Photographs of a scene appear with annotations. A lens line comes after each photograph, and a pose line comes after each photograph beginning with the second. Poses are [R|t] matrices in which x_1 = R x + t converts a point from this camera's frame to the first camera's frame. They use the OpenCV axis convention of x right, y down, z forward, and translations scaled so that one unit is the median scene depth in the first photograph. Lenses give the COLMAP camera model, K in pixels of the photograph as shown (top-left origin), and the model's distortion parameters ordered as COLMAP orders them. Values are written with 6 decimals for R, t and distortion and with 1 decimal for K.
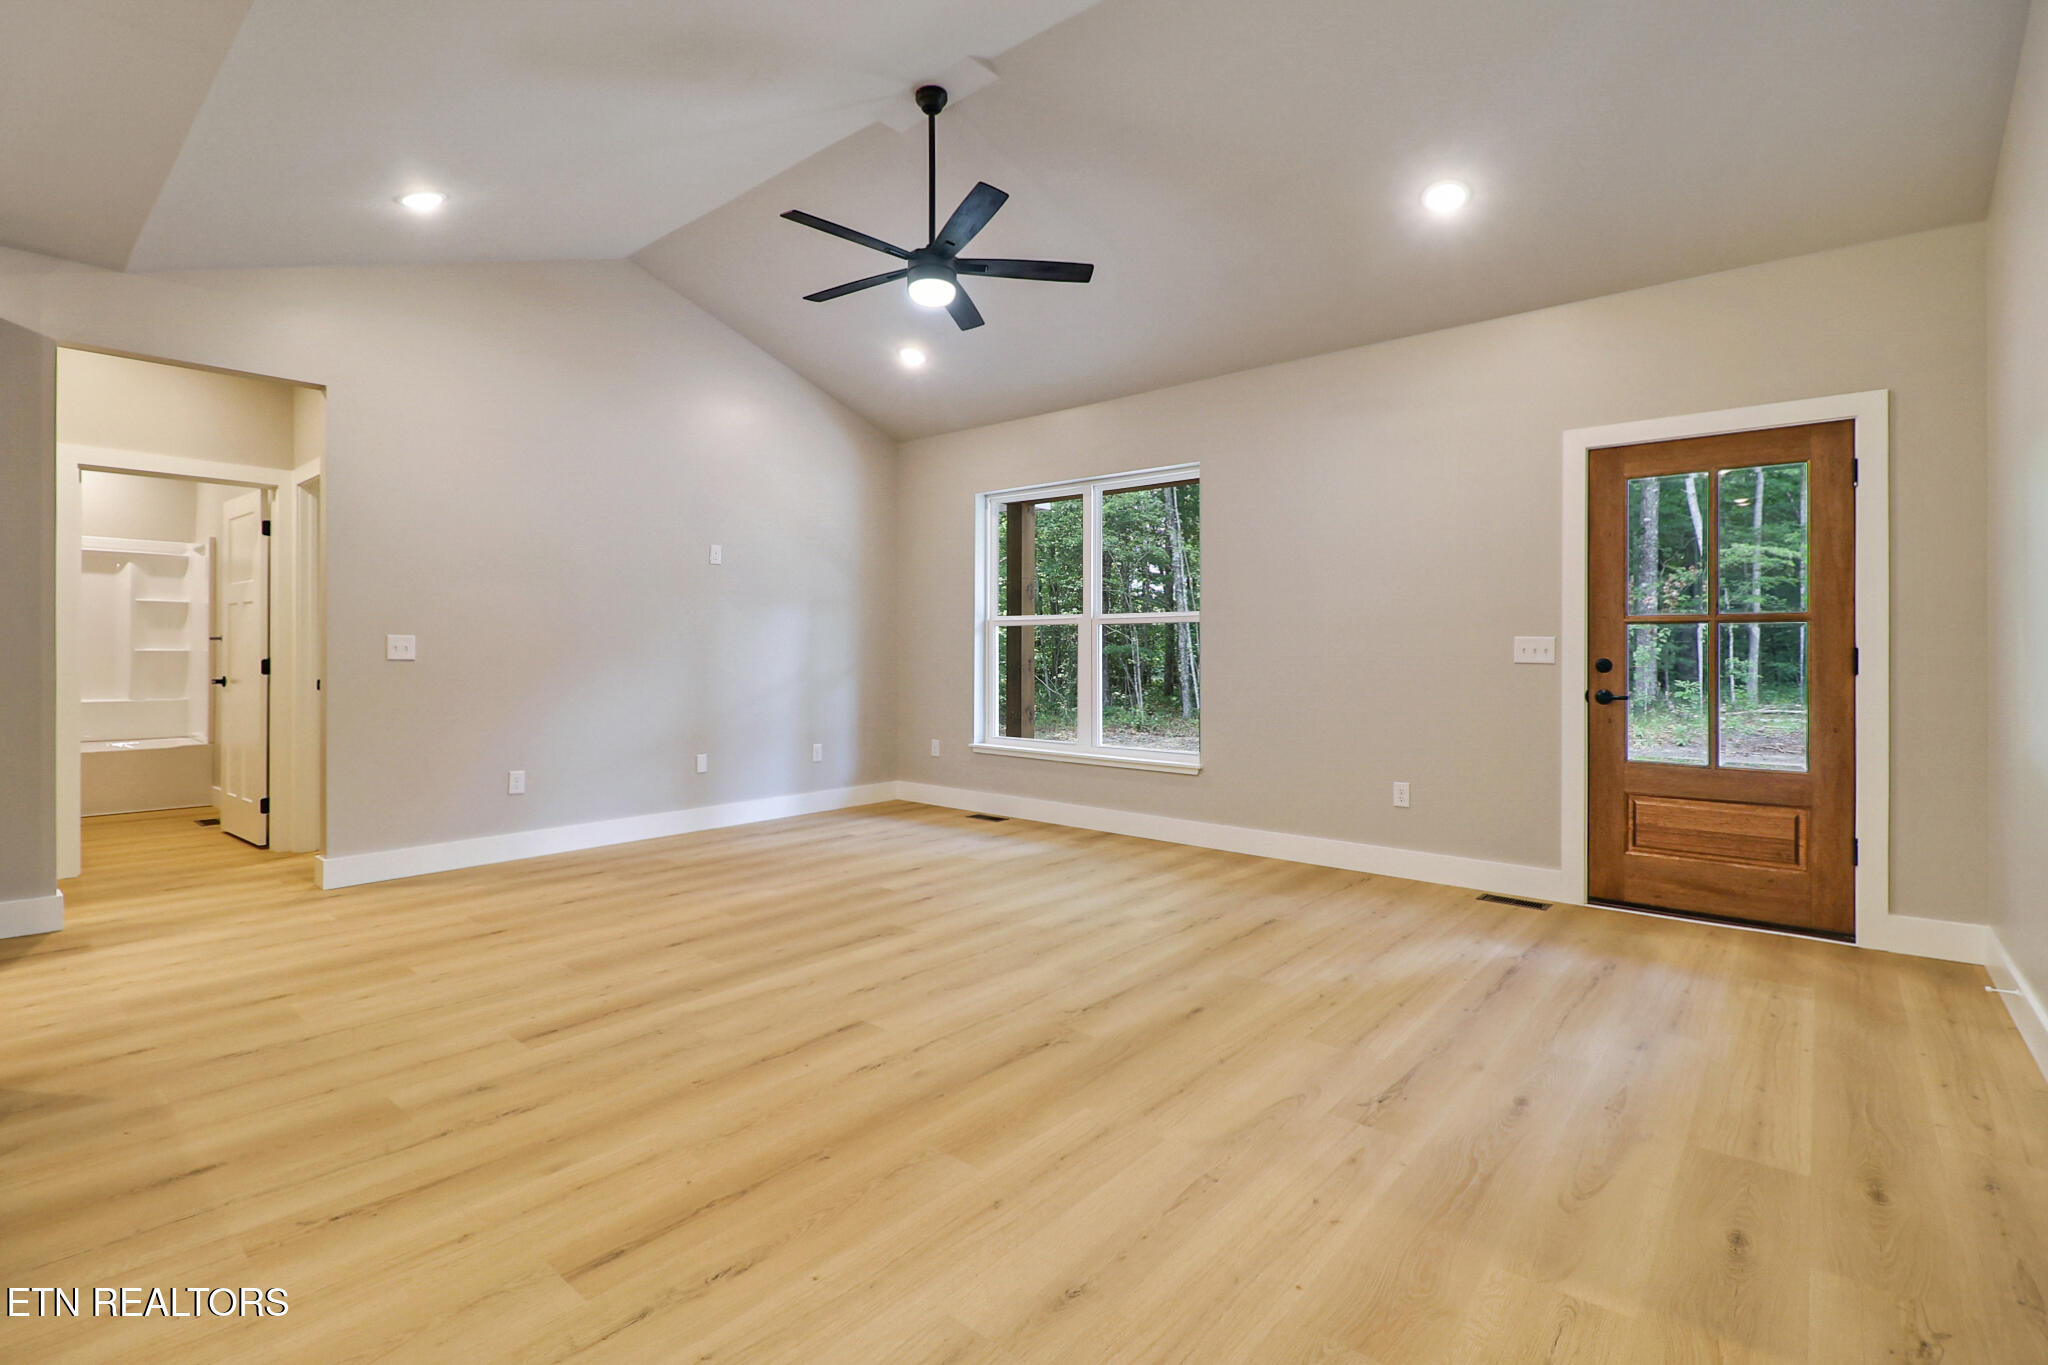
lens RADIAL K [[943.0, 0, 1007.5], [0, 943.0, 668.9], [0, 0, 1]] dist [-0.013414, -0.004734]
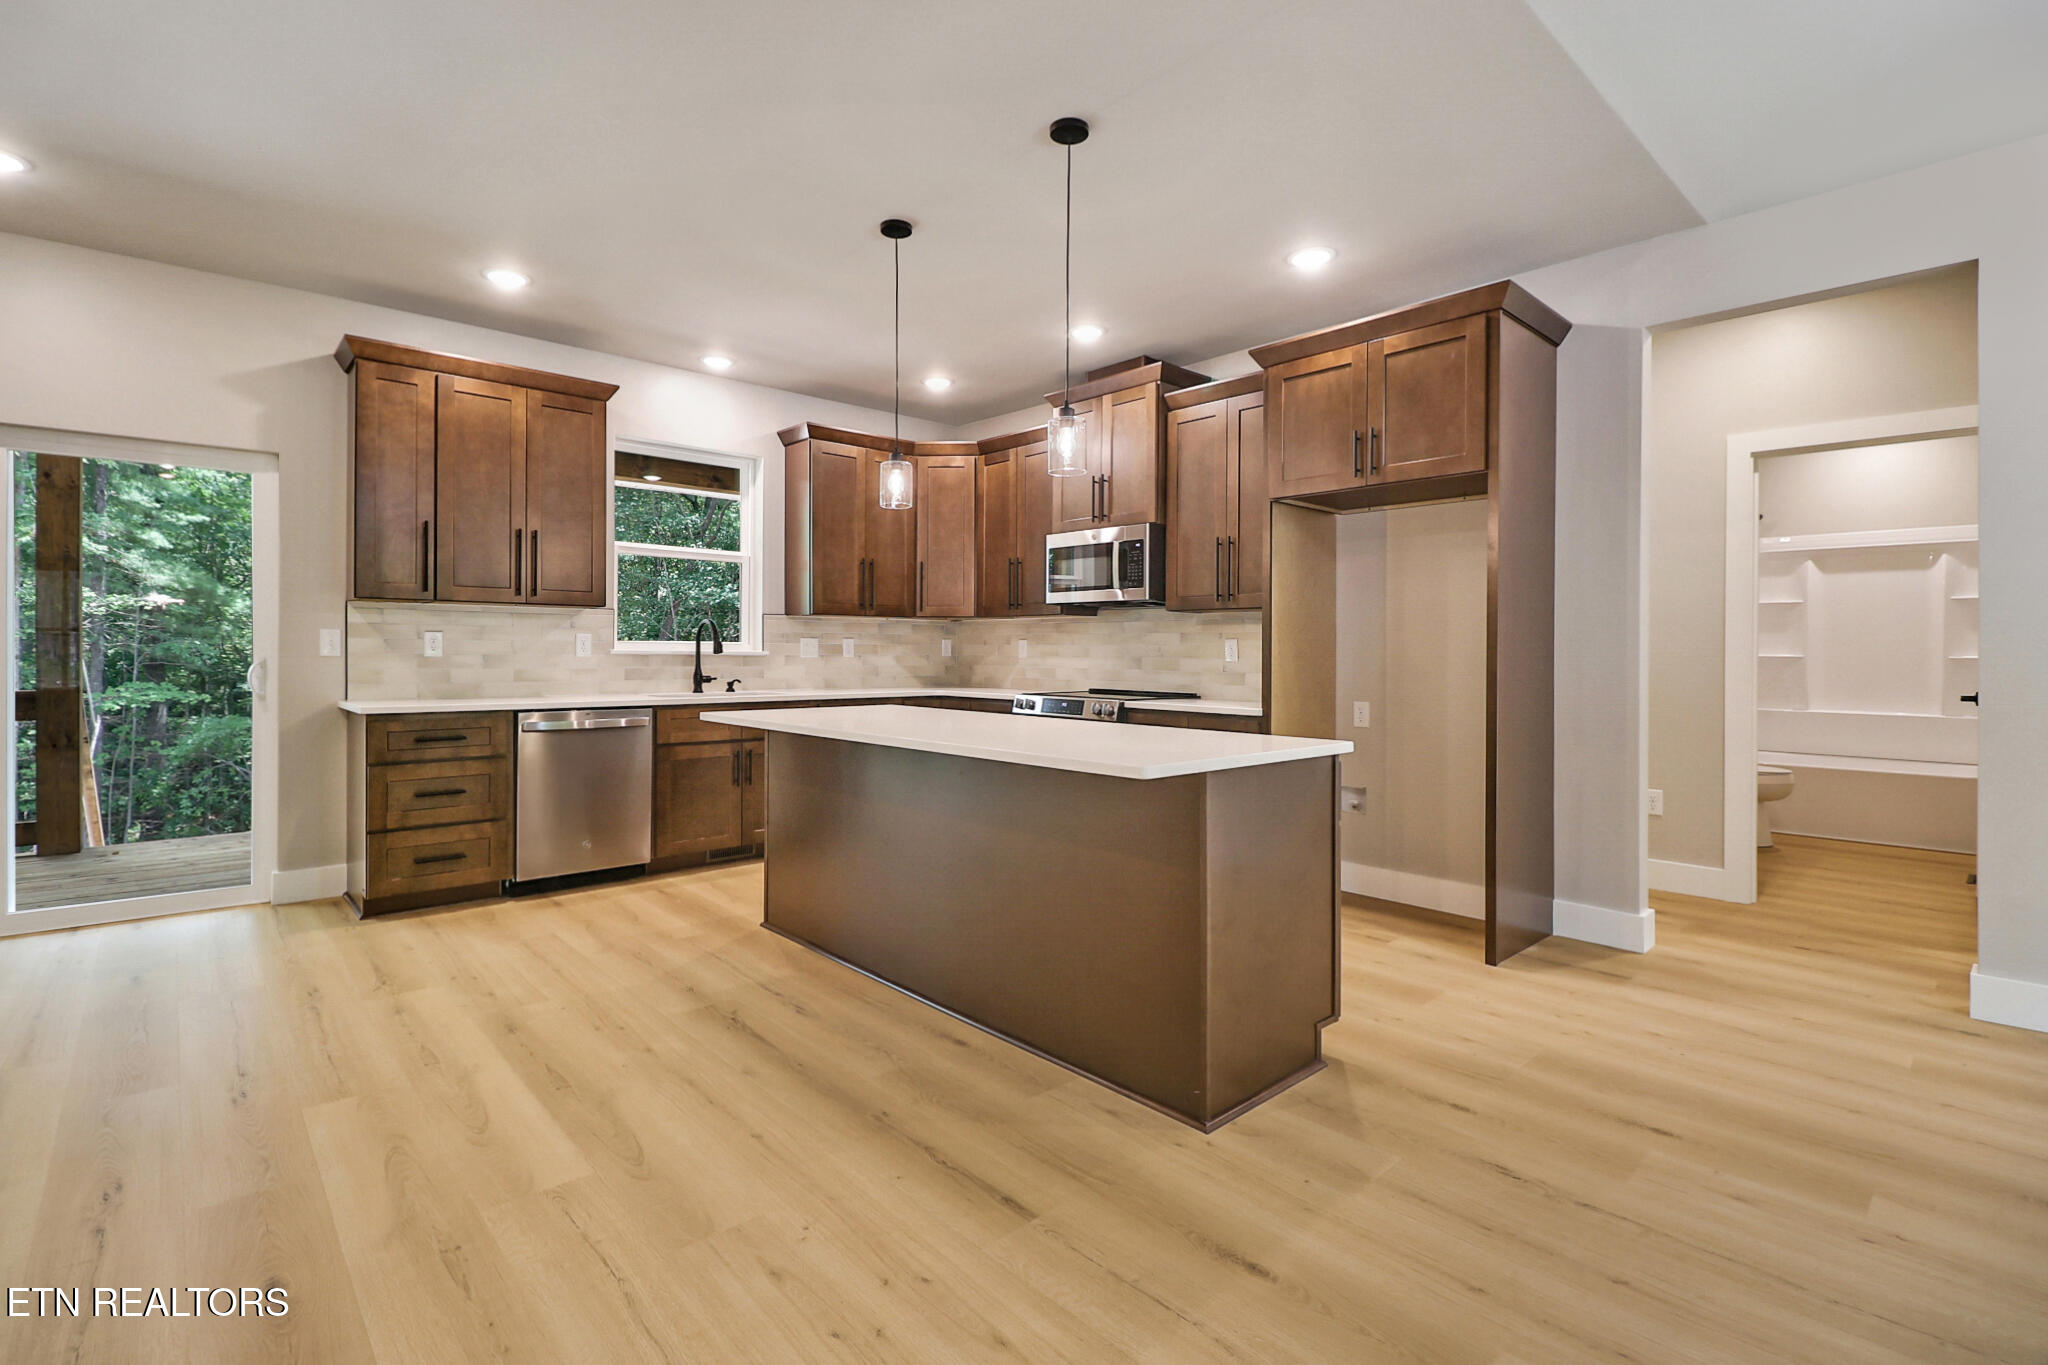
lens RADIAL K [[943.0, 0, 1006.7], [0, 943.0, 647.9], [0, 0, 1]] dist [-0.013414, -0.004734]
pose [[-0.126199, -0.005420, -0.991990, 0.008015], [-0.023985, 0.999709, -0.002411, -0.012419], [0.991715, 0.023488, -0.126293, 0.529623]]
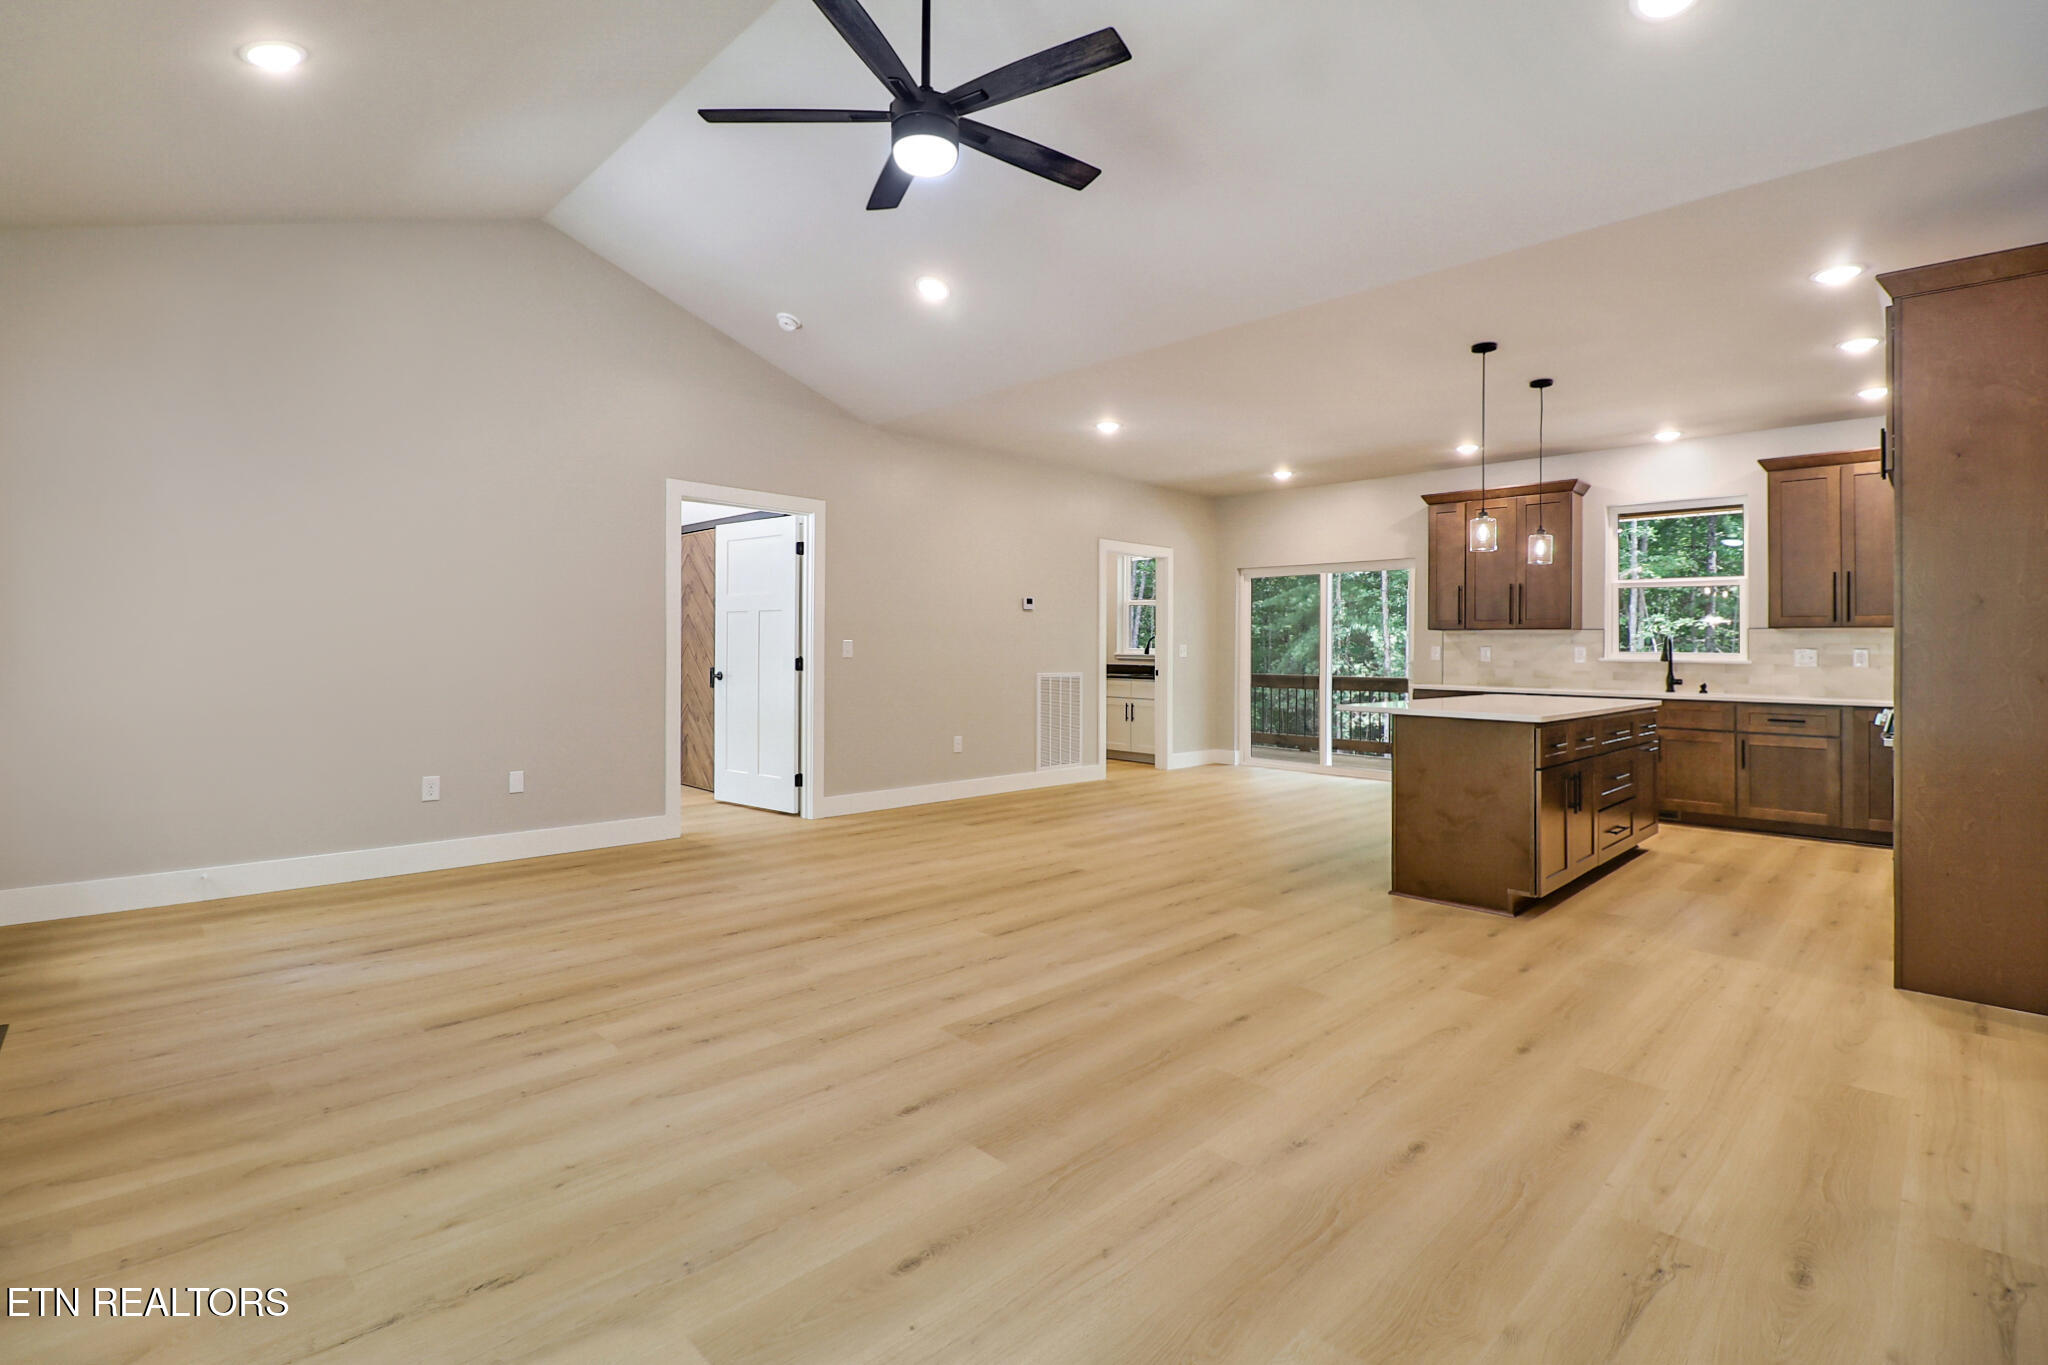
lens RADIAL K [[943.0, 0, 1001.5], [0, 943.0, 647.7], [0, 0, 1]] dist [-0.013414, -0.004734]
pose [[-0.996121, -0.013281, 0.086982, -0.233450], [-0.012122, 0.999831, 0.013847, -0.035084], [-0.087151, 0.012739, -0.996114, 1.973997]]
